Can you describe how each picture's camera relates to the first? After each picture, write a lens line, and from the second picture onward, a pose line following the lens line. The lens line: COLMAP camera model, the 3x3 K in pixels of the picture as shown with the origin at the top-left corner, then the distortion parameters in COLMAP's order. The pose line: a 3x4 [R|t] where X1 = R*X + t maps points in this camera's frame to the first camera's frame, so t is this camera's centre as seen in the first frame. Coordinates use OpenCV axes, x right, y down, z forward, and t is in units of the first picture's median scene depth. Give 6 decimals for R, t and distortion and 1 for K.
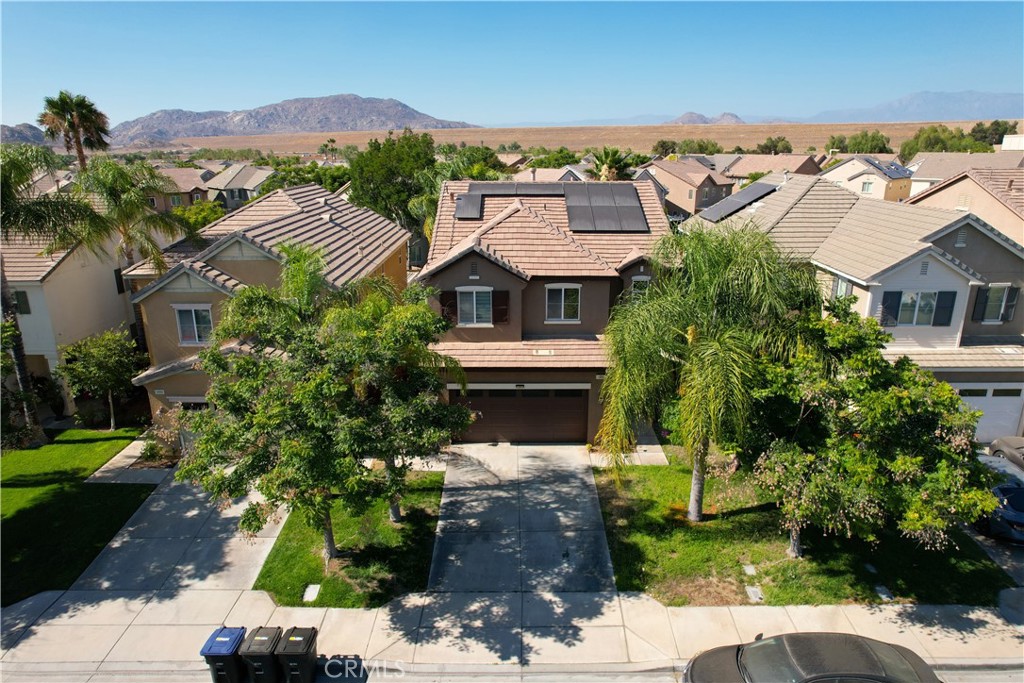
lens RADIAL K [[649.5, 0, 512.0], [0, 649.5, 341.5], [0, 0, 1]] dist [-0.078408, 0.070088]
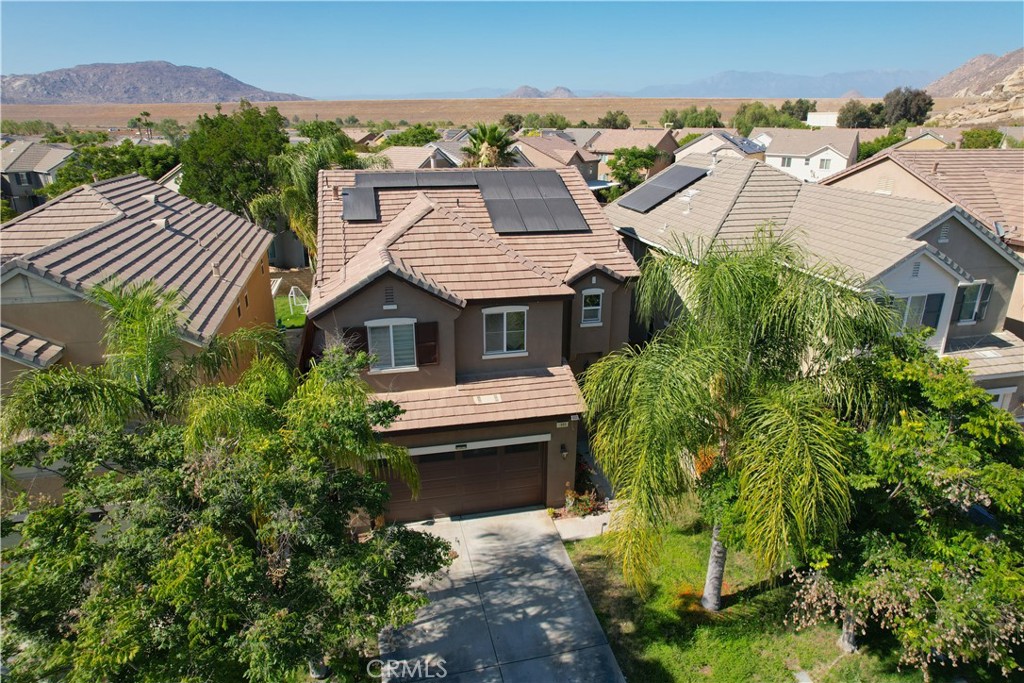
lens RADIAL K [[649.5, 0, 512.0], [0, 649.5, 341.5], [0, 0, 1]] dist [-0.078408, 0.070088]
pose [[0.971771, -0.070385, 0.225180, -0.082851], [0.061819, 0.997078, 0.044876, -0.075770], [-0.227681, -0.029688, 0.973283, 0.226749]]
